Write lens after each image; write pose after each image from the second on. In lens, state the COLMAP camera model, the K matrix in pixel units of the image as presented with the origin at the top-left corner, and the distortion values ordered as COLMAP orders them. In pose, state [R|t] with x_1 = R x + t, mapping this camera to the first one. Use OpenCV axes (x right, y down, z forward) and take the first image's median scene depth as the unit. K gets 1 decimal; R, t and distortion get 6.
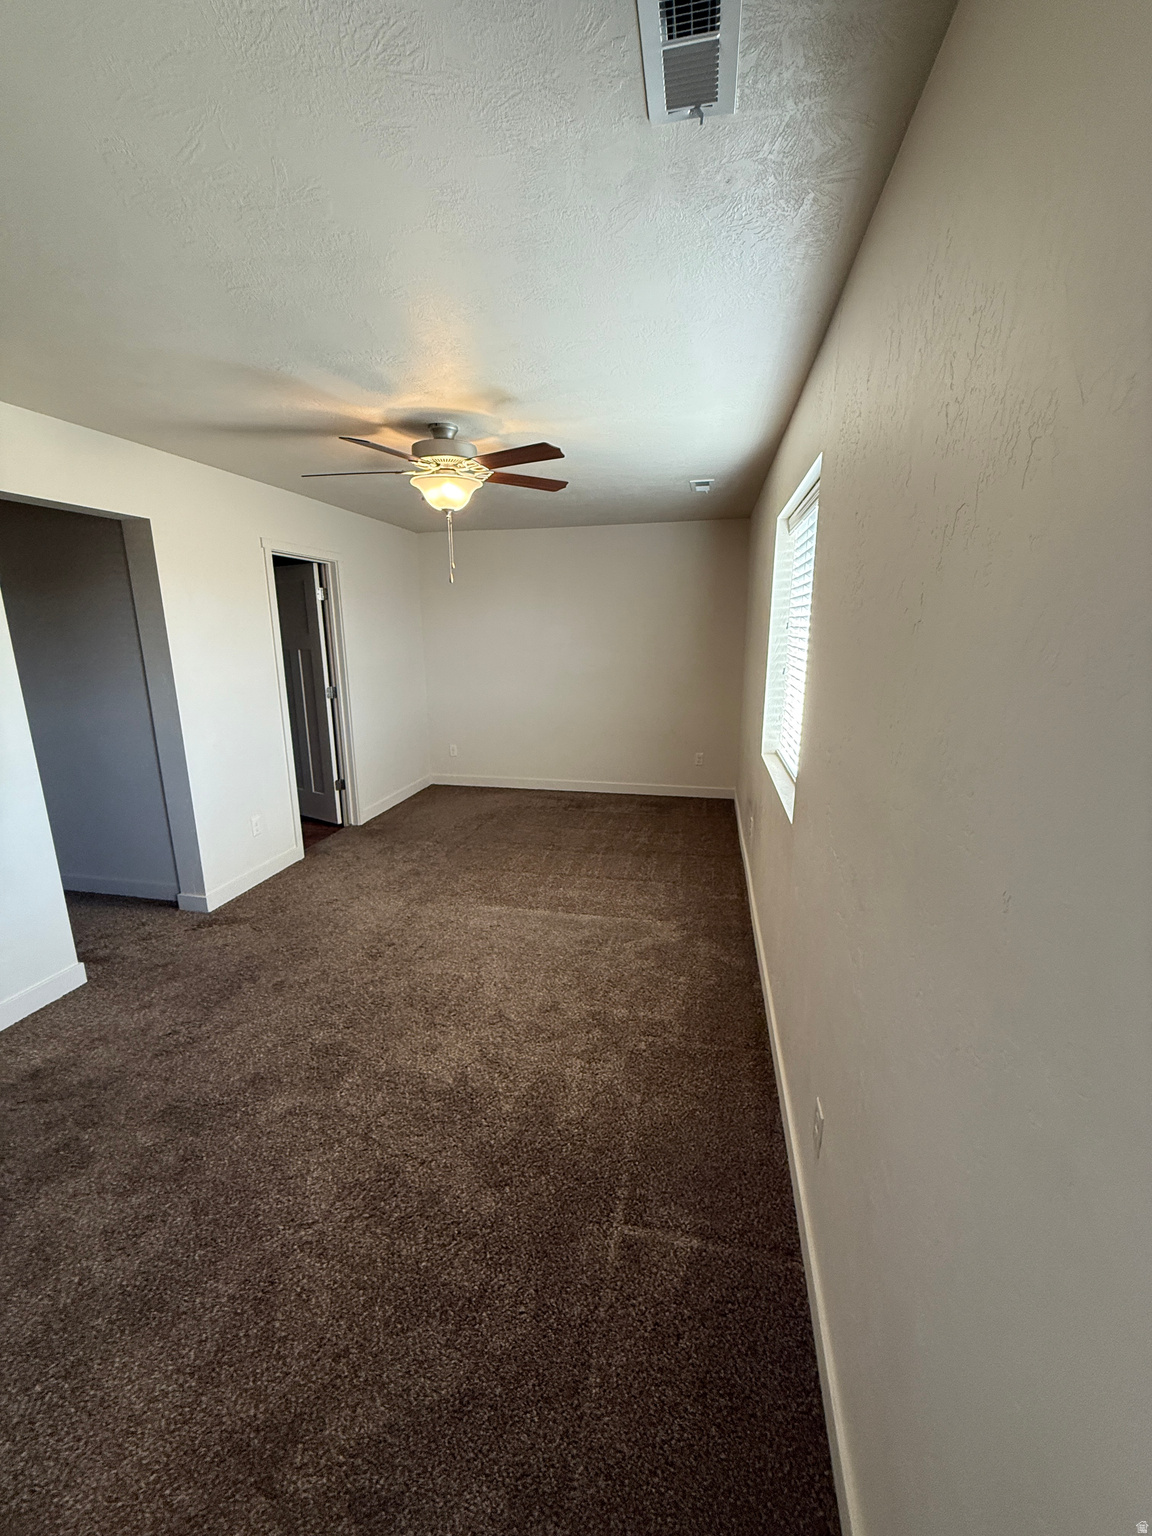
lens RADIAL K [[609.7, 0, 569.9], [0, 609.7, 762.8], [0, 0, 1]] dist [-0.001772, -0.000008]
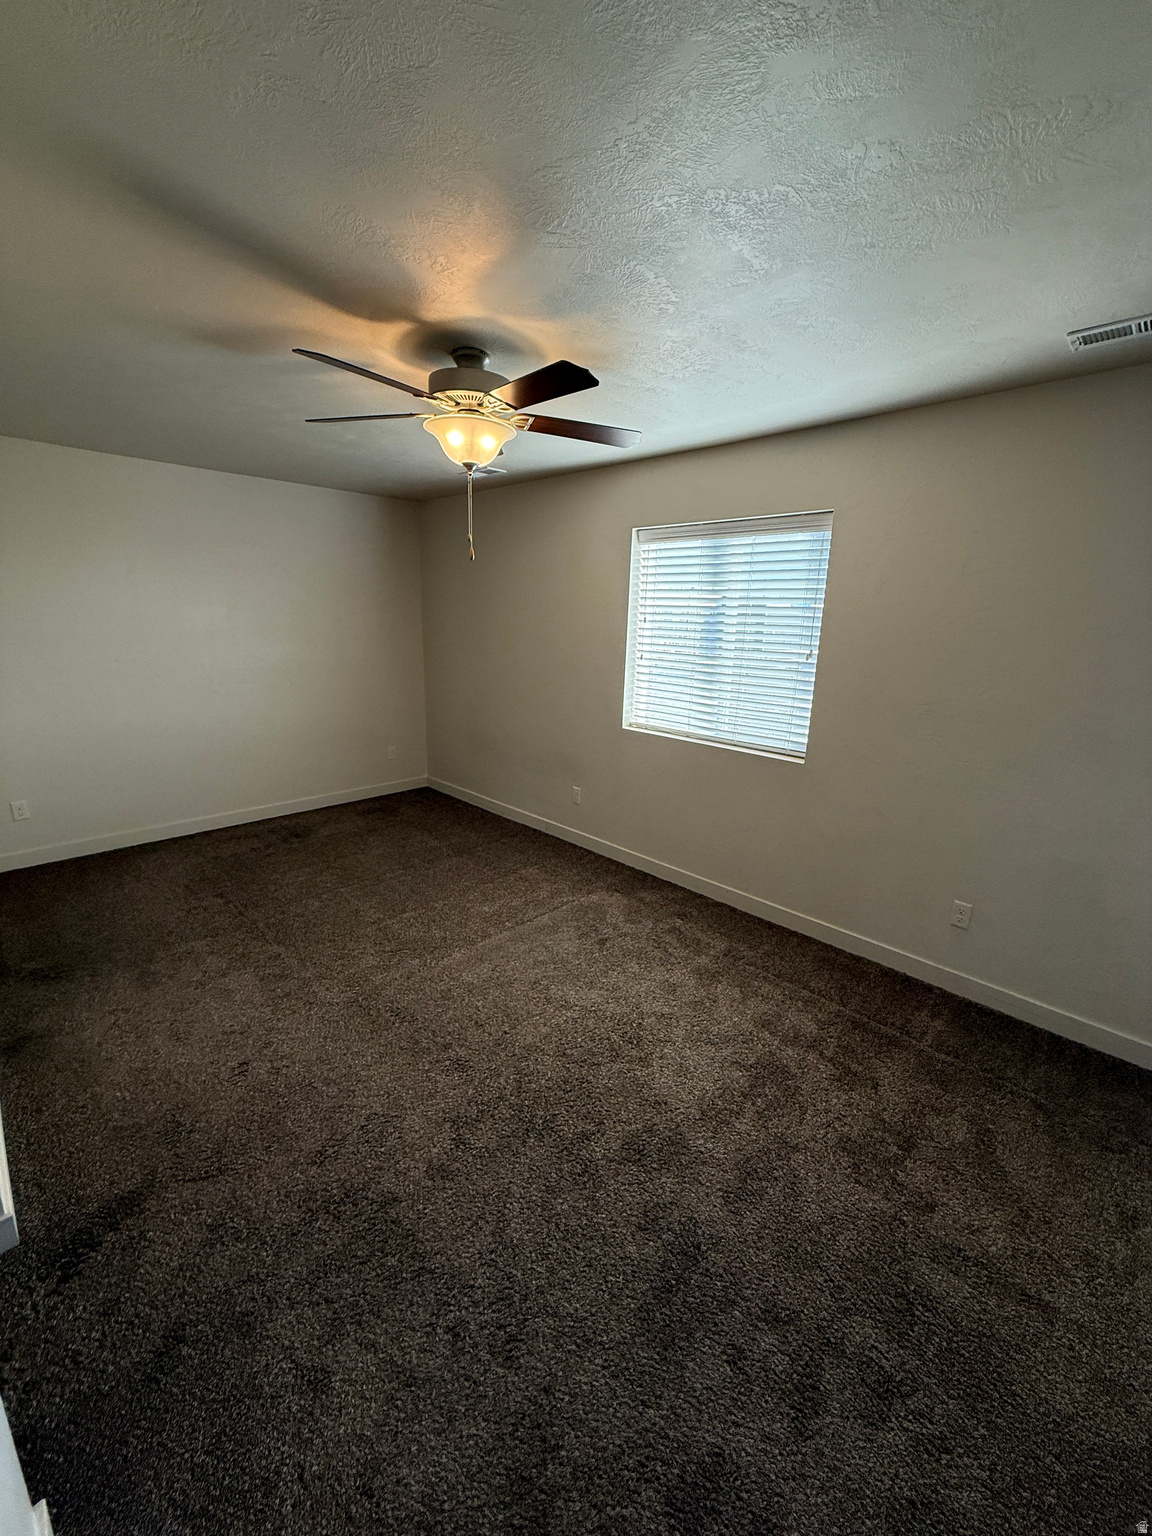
lens RADIAL K [[609.7, 0, 570.7], [0, 609.7, 767.9], [0, 0, 1]] dist [-0.001772, -0.000008]
pose [[0.544242, -0.188155, 0.817556, -0.786181], [0.153265, 0.980424, 0.123611, -0.108288], [-0.824809, 0.058028, 0.562425, 0.454194]]
